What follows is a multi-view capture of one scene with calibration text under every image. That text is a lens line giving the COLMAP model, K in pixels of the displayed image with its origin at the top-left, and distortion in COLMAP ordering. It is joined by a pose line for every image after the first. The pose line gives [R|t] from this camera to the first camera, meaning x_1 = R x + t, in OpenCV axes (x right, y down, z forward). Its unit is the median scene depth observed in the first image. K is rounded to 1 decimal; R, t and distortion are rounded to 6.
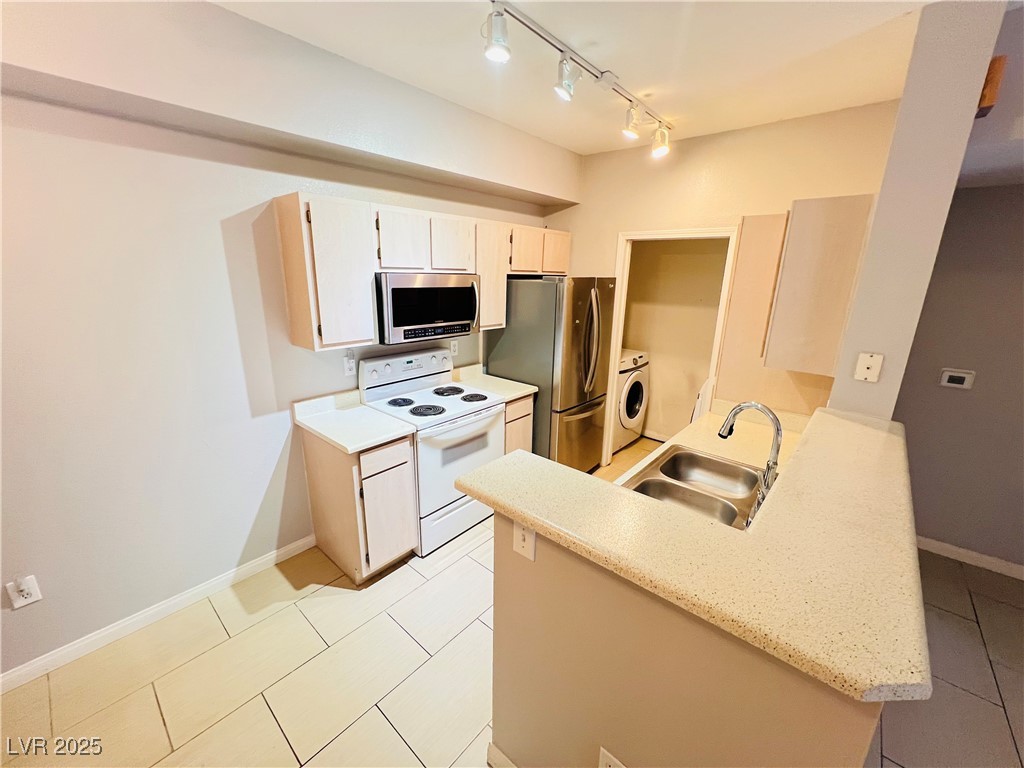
lens RADIAL K [[408.1, 0, 510.3], [0, 408.1, 381.0], [0, 0, 1]] dist [-0.000652, 0.000055]
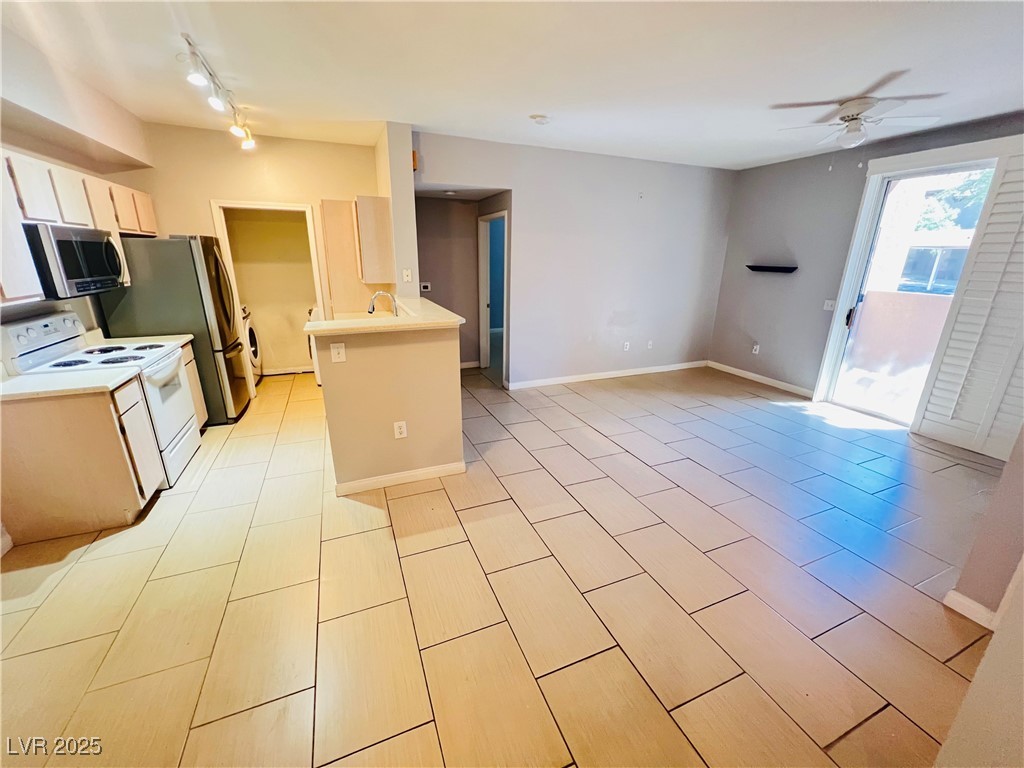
lens RADIAL K [[408.1, 0, 510.3], [0, 408.1, 381.0], [0, 0, 1]] dist [-0.000652, 0.000055]
pose [[0.442428, -0.280093, 0.851942, -0.654271], [0.229799, 0.953666, 0.194199, 0.145666], [-0.866862, 0.109856, 0.486294, -0.368282]]
